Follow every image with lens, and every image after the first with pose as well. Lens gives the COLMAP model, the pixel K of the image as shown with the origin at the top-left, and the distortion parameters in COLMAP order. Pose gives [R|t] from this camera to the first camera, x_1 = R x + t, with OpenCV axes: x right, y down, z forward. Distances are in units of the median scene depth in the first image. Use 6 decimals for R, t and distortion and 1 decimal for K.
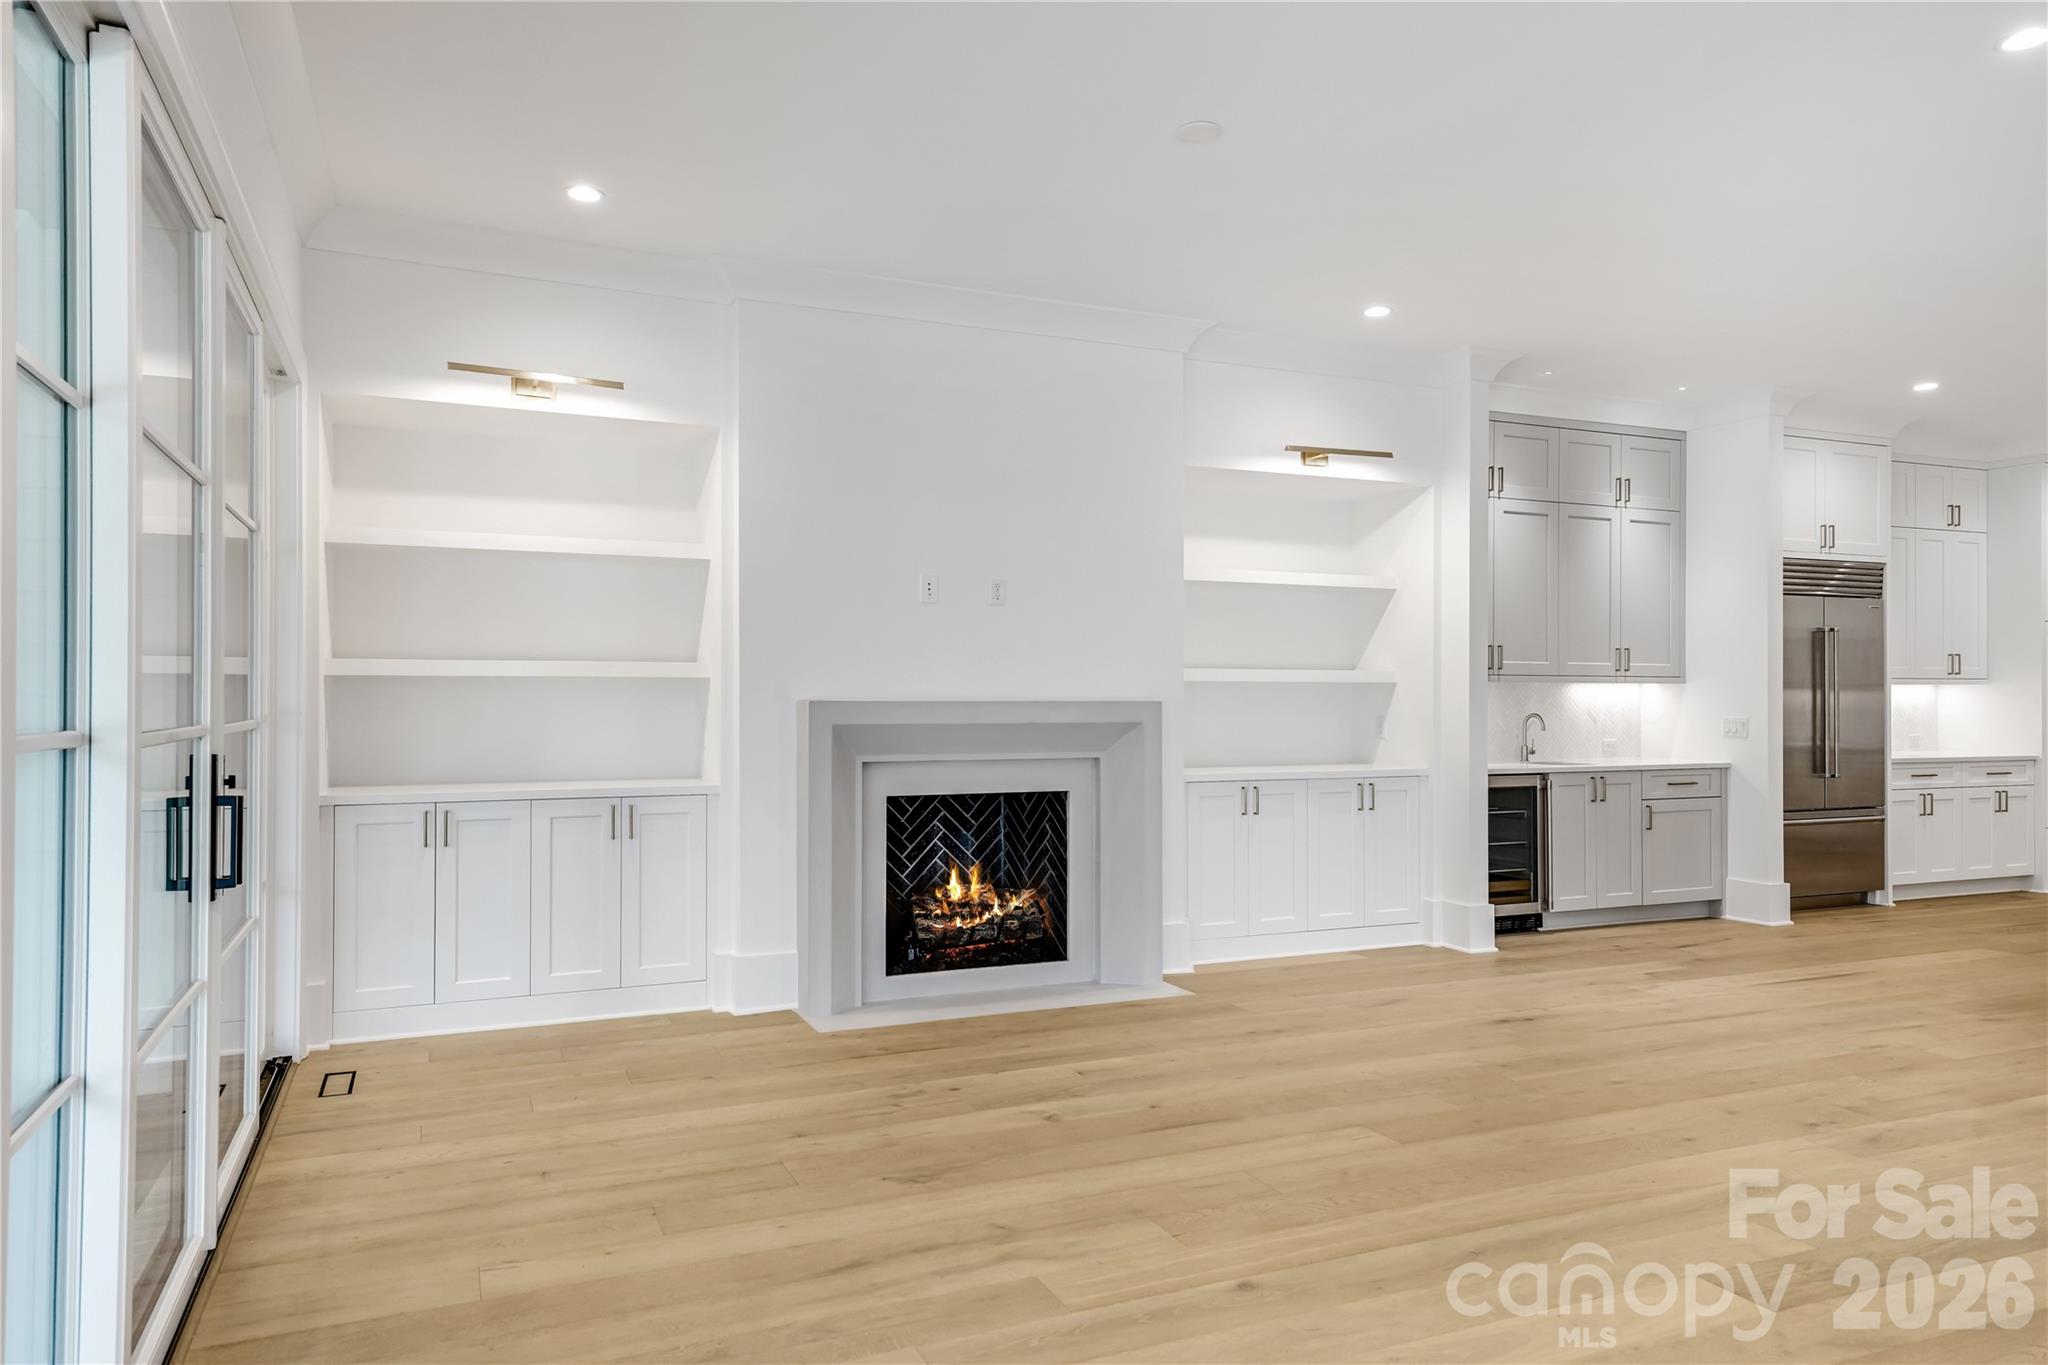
lens RADIAL K [[1375.6, 0, 1027.4], [0, 1375.6, 693.4], [0, 0, 1]] dist [0.011167, 0.004901]
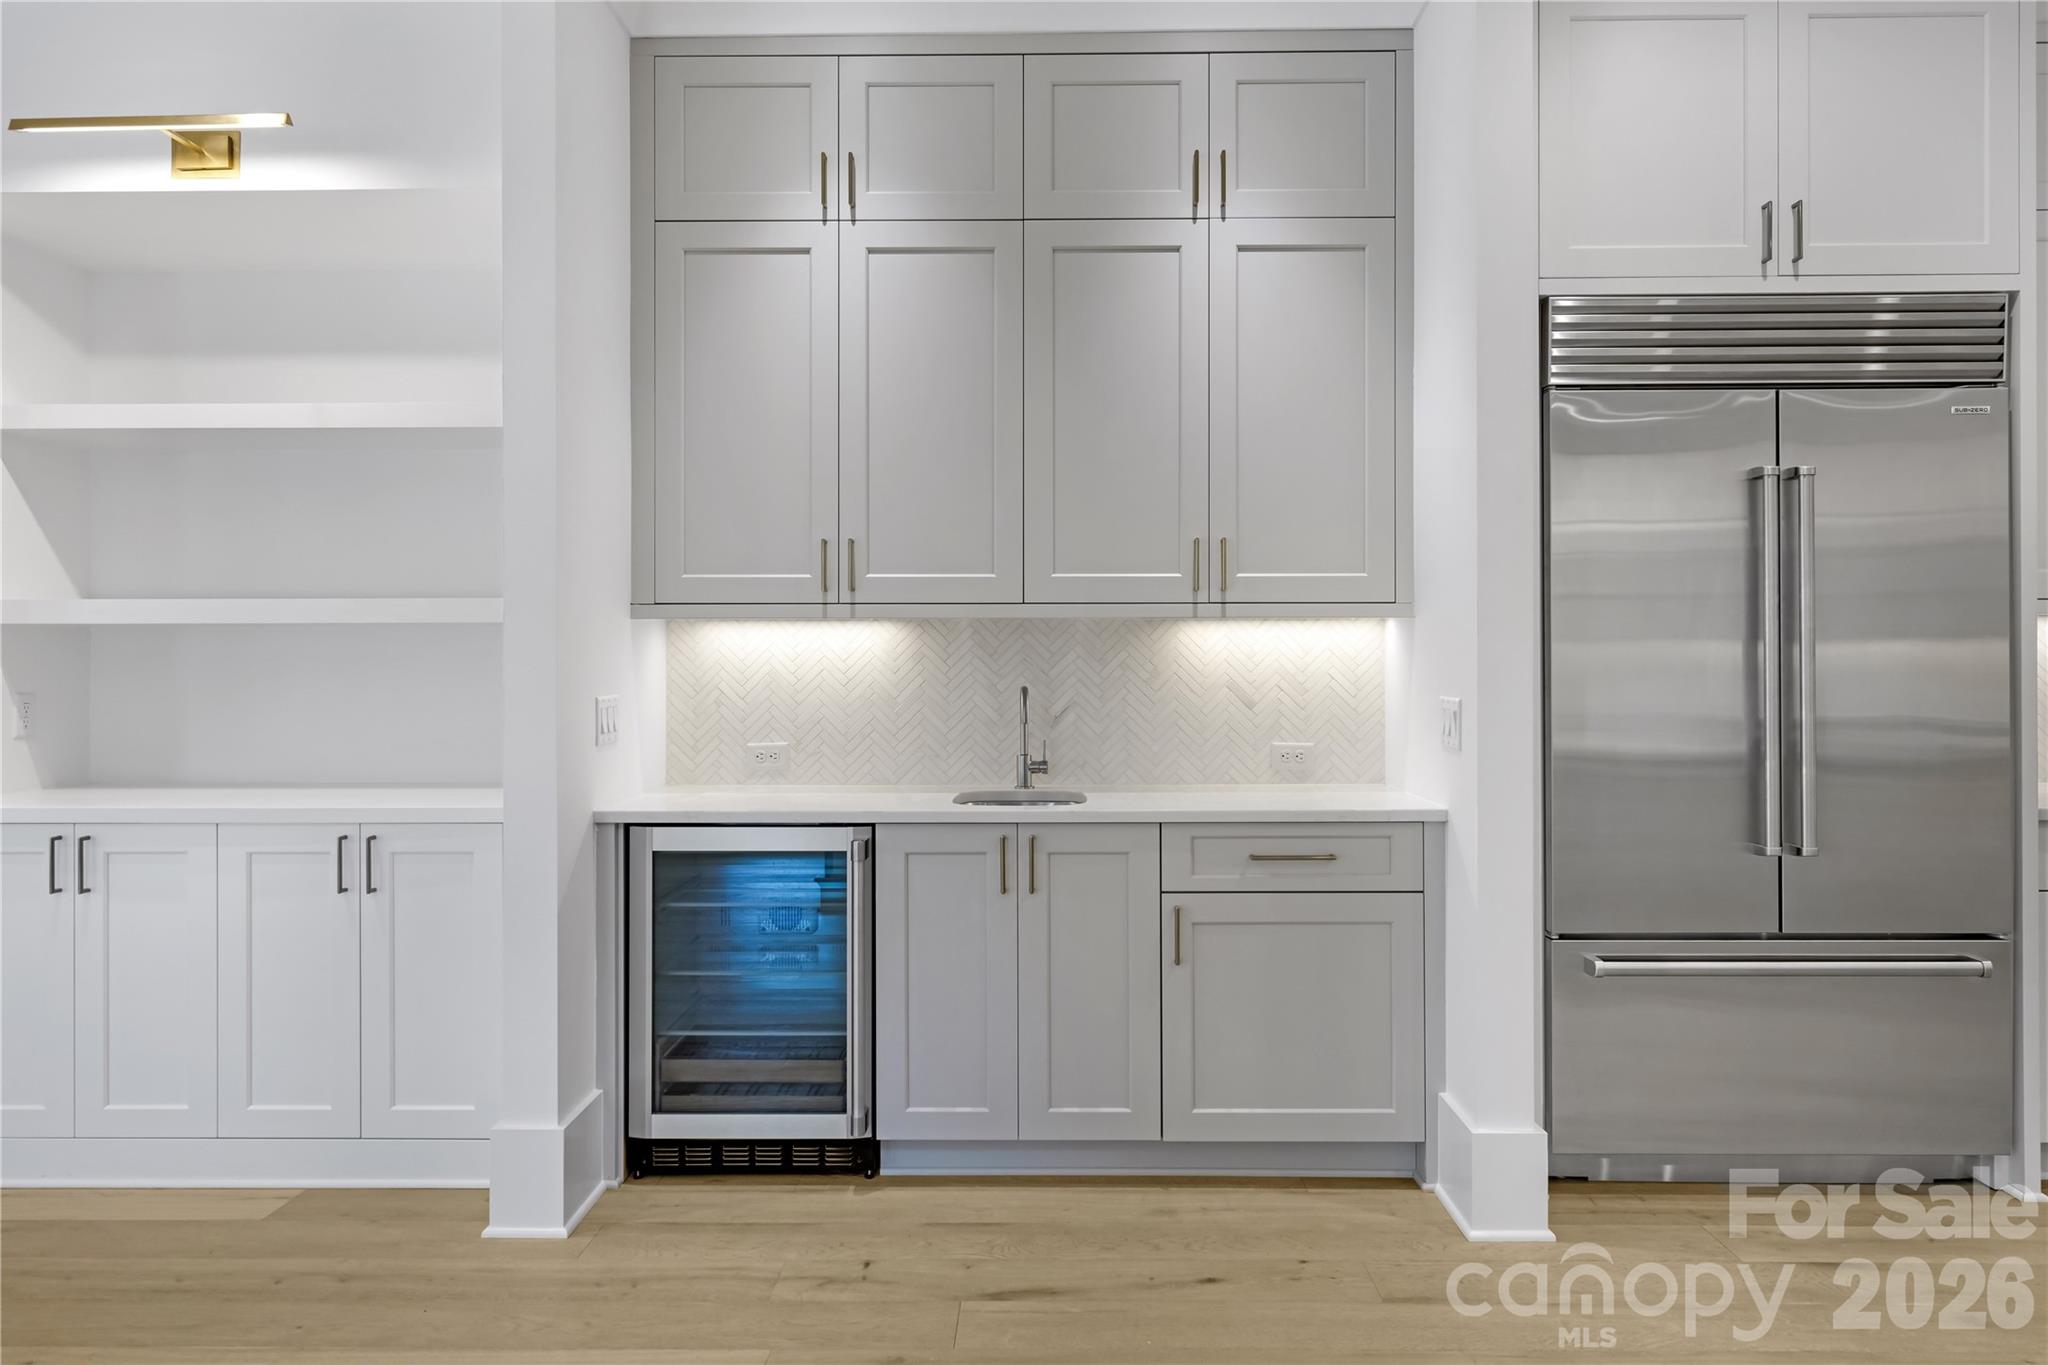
lens RADIAL K [[1416.7, 0, 1049.9], [0, 1416.7, 644.8], [0, 0, 1]] dist [0.018260, -0.001761]
pose [[0.909042, -0.004640, -0.416680, 0.578249], [0.006031, 0.999980, 0.002021, -0.000242], [0.416662, -0.004350, 0.909051, 0.571911]]
